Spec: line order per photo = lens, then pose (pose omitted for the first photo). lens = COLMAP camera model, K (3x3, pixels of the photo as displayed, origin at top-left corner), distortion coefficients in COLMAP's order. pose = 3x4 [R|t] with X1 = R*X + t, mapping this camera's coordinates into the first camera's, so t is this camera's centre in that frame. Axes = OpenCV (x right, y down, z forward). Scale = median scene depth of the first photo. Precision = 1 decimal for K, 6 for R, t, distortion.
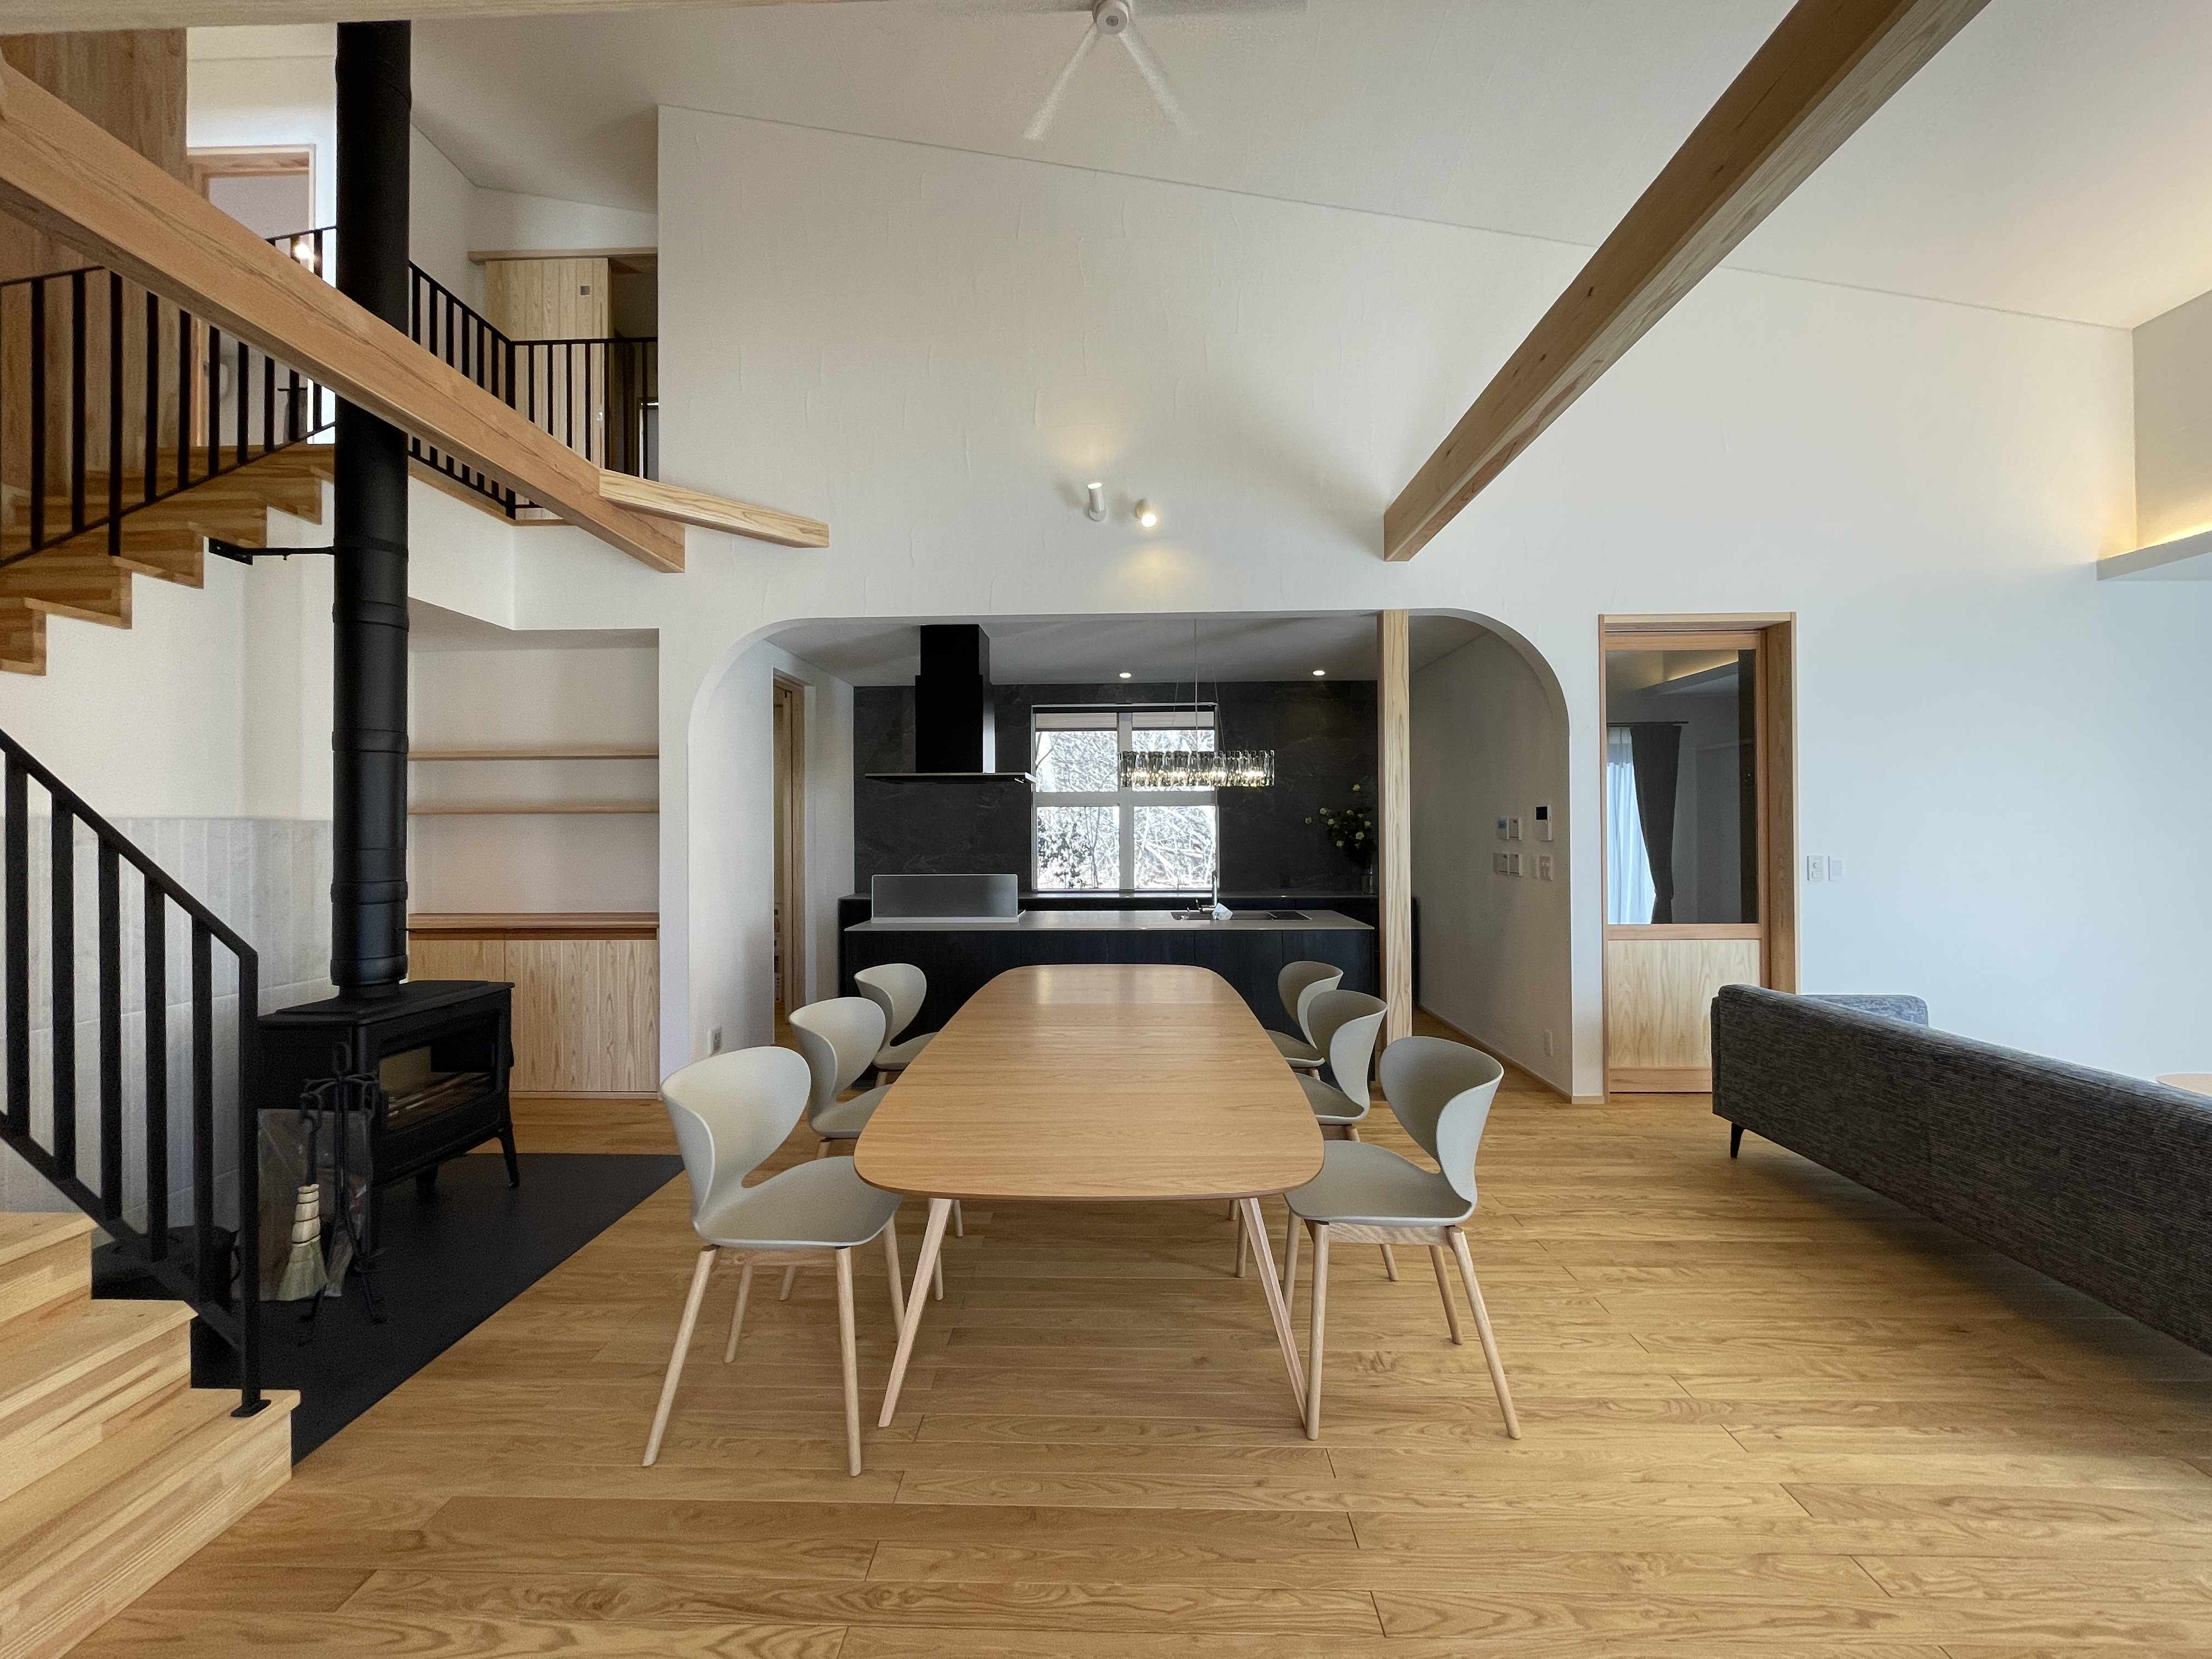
lens RADIAL K [[900.3, 0, 1106.0], [0, 900.3, 829.5], [0, 0, 1]] dist [-0.000898, 0.000002]
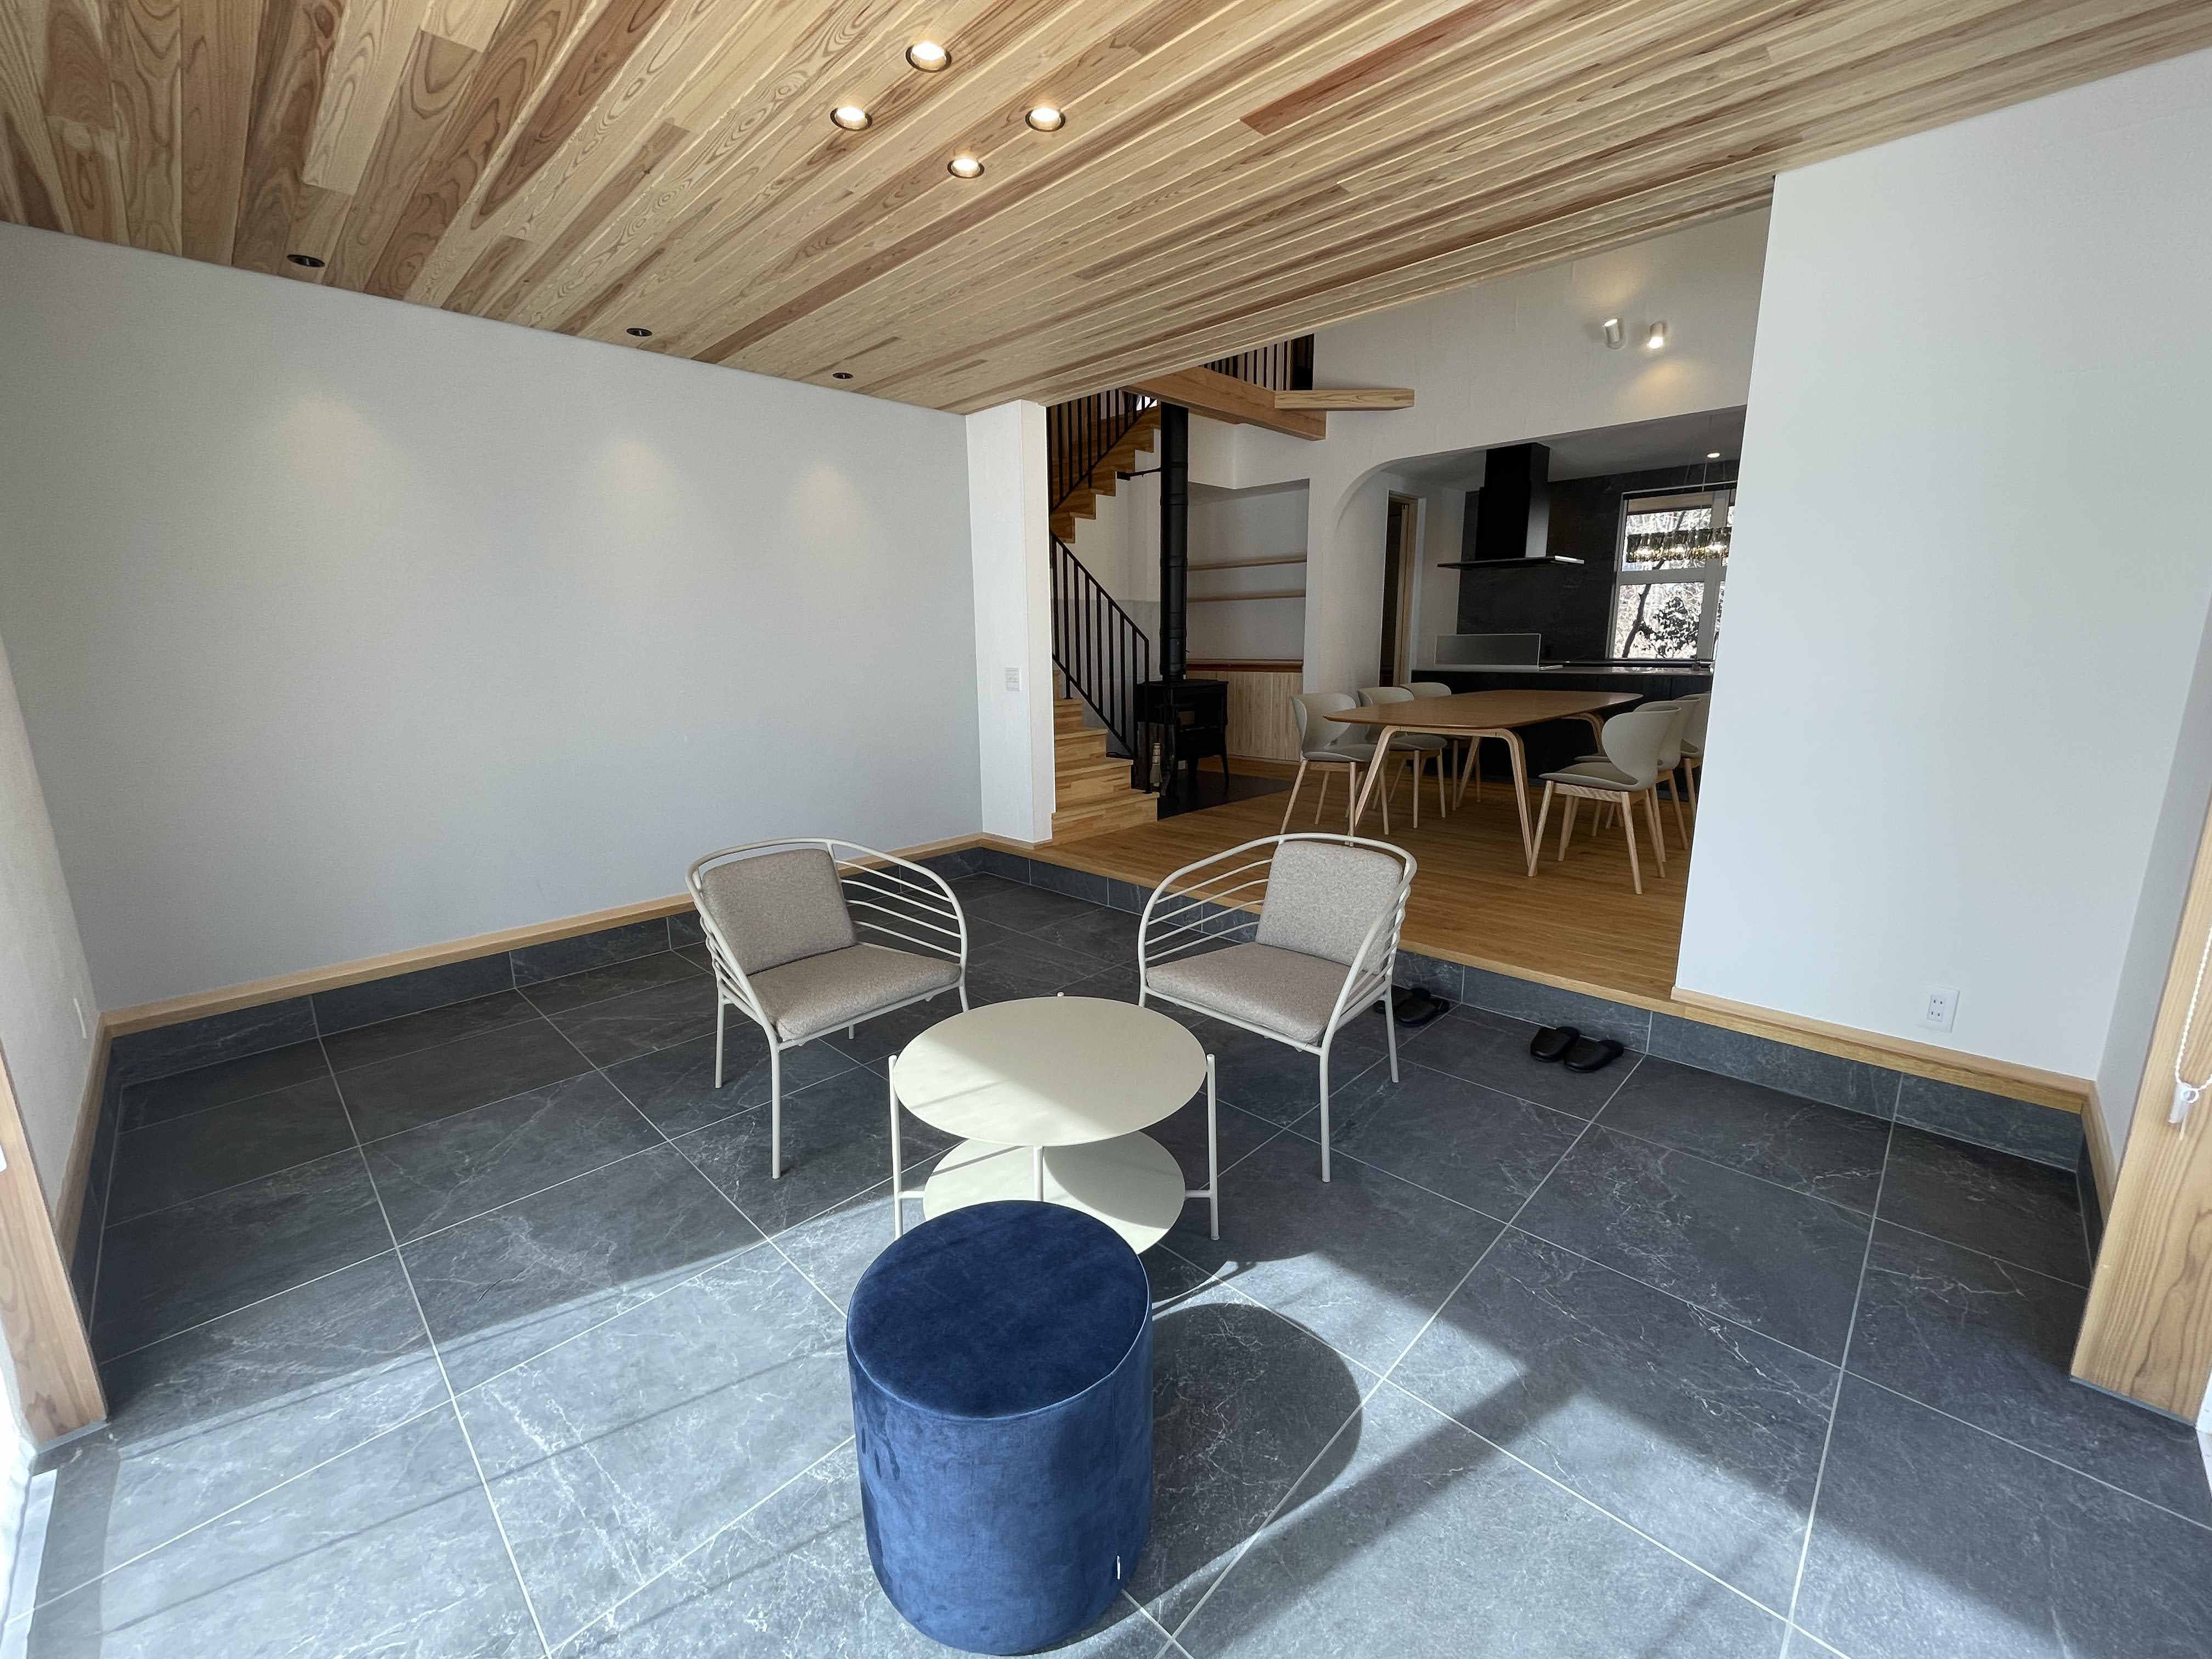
lens RADIAL K [[900.3, 0, 1106.0], [0, 900.3, 829.5], [0, 0, 1]] dist [-0.000898, 0.000002]
pose [[0.738784, 0.134989, -0.660284, 0.519606], [0.011198, 0.977141, 0.212297, 0.061457], [0.673849, -0.164235, 0.720385, -0.698332]]
